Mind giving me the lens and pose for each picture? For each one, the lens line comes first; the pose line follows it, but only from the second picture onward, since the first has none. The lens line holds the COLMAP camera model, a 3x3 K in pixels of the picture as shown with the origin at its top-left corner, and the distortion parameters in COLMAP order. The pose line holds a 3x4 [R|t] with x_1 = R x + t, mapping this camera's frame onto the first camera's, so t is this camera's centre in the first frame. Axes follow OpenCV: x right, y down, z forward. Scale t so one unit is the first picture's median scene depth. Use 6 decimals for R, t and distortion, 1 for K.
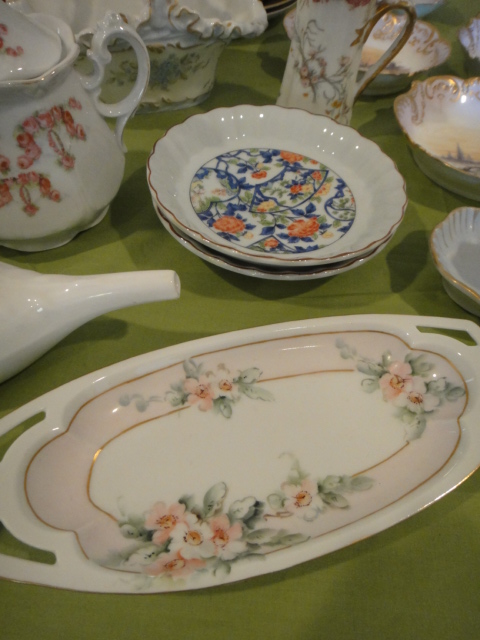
lens RADIAL K [[458.0, 0, 242.4], [0, 458.0, 320.7], [0, 0, 1]] dist [0.002277, 0.008373]
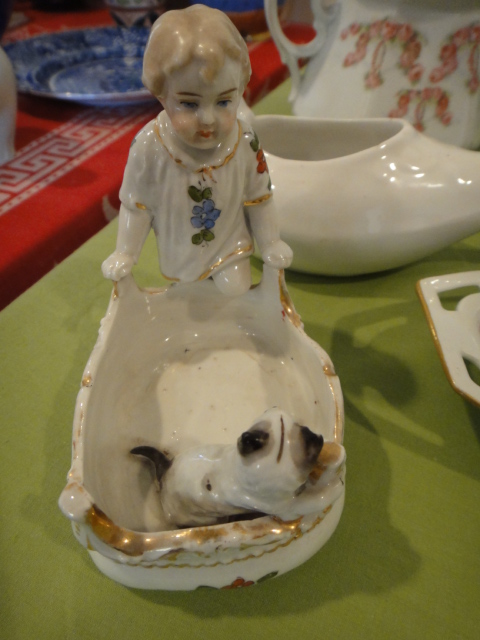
lens RADIAL K [[458.0, 0, 240.3], [0, 458.0, 320.0], [0, 0, 1]] dist [0.002277, 0.008373]
pose [[0.932807, 0.222571, -0.283432, -0.482088], [-0.265807, 0.956008, -0.124078, 0.389047], [0.243347, 0.191079, 0.950932, 0.073510]]
